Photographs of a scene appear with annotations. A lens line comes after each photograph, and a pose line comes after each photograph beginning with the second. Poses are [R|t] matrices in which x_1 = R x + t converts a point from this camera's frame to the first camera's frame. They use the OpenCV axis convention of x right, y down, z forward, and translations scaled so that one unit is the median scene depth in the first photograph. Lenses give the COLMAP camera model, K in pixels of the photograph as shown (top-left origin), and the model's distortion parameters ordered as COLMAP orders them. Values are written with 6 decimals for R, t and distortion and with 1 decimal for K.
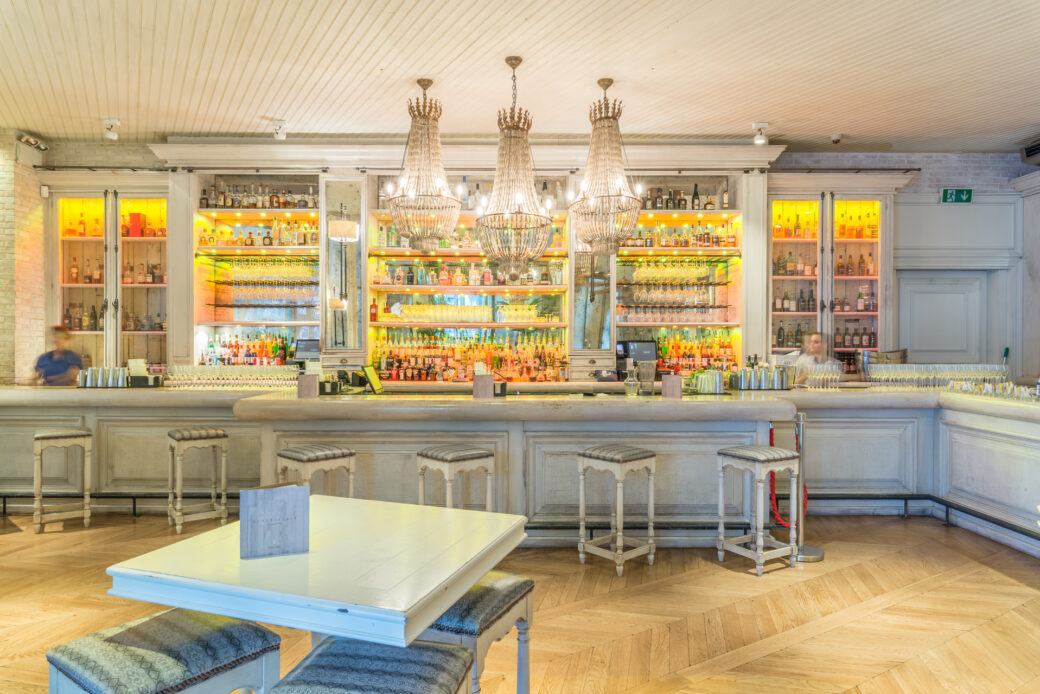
lens RADIAL K [[562.8, 0, 520.1], [0, 562.8, 341.0], [0, 0, 1]] dist [-0.018269, -0.000351]
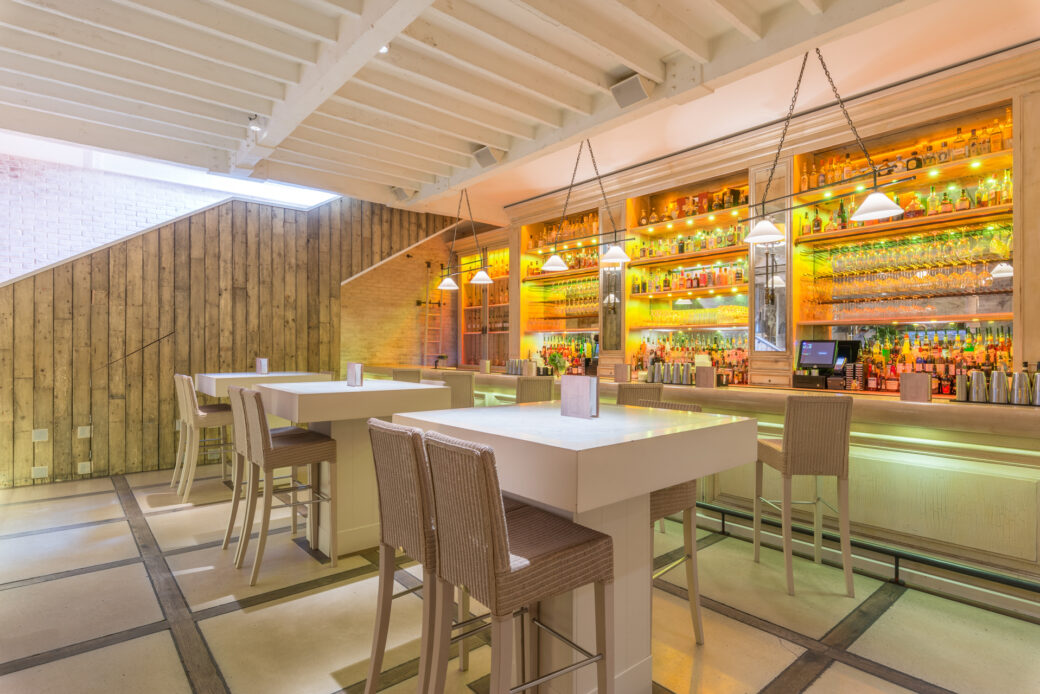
lens RADIAL K [[553.0, 0, 524.6], [0, 553.0, 342.4], [0, 0, 1]] dist [0.007730, 0.000064]
pose [[0.661933, -0.008374, -0.749516, 0.478455], [-0.008519, 0.999789, -0.018694, 0.022214], [0.749515, 0.018759, 0.661722, 0.106393]]
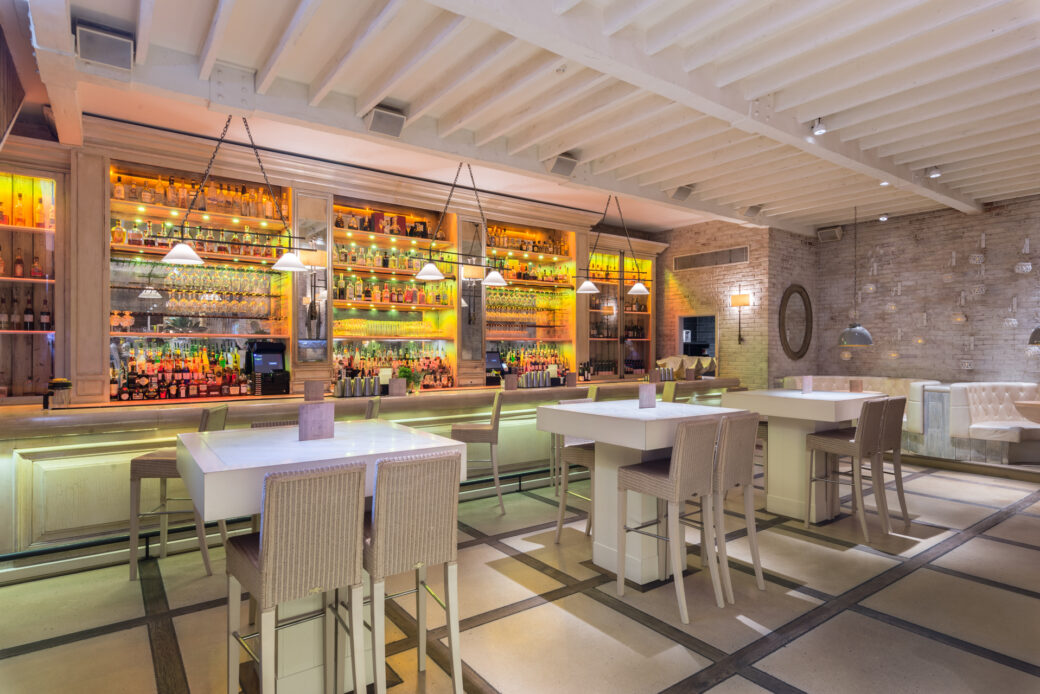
lens RADIAL K [[553.0, 0, 552.1], [0, 553.0, 347.4], [0, 0, 1]] dist [0.007730, 0.000064]
pose [[0.782898, 0.000035, 0.622150, -0.498311], [0.003921, 0.999980, -0.004990, -0.002703], [-0.622138, 0.006346, 0.782882, -0.034527]]
